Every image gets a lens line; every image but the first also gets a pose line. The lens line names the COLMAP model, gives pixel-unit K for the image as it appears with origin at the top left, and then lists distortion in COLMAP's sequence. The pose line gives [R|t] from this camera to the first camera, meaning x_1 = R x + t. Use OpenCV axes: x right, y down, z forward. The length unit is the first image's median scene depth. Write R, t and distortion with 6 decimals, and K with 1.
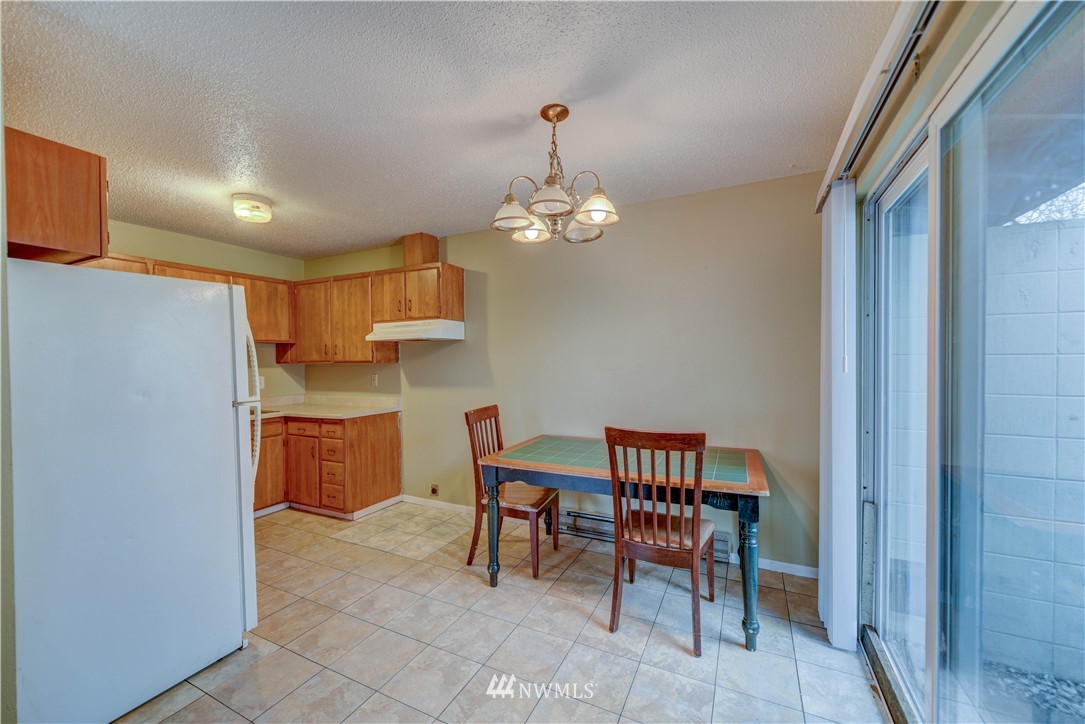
lens RADIAL K [[421.8, 0, 543.7], [0, 421.8, 363.7], [0, 0, 1]] dist [0.001652, 0.000037]
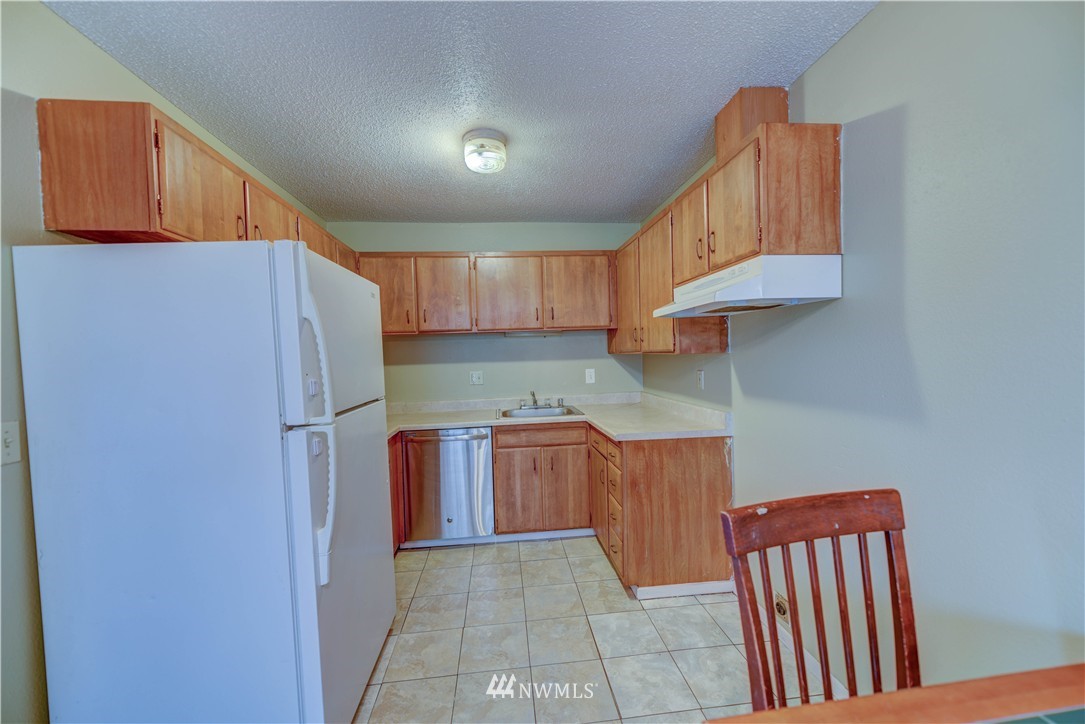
lens RADIAL K [[421.8, 0, 543.7], [0, 421.8, 363.7], [0, 0, 1]] dist [0.001652, 0.000037]
pose [[0.534122, 0.015912, -0.845257, 0.009523], [0.014458, 0.999505, 0.027953, -0.007208], [0.845284, -0.027151, 0.533628, 0.532353]]
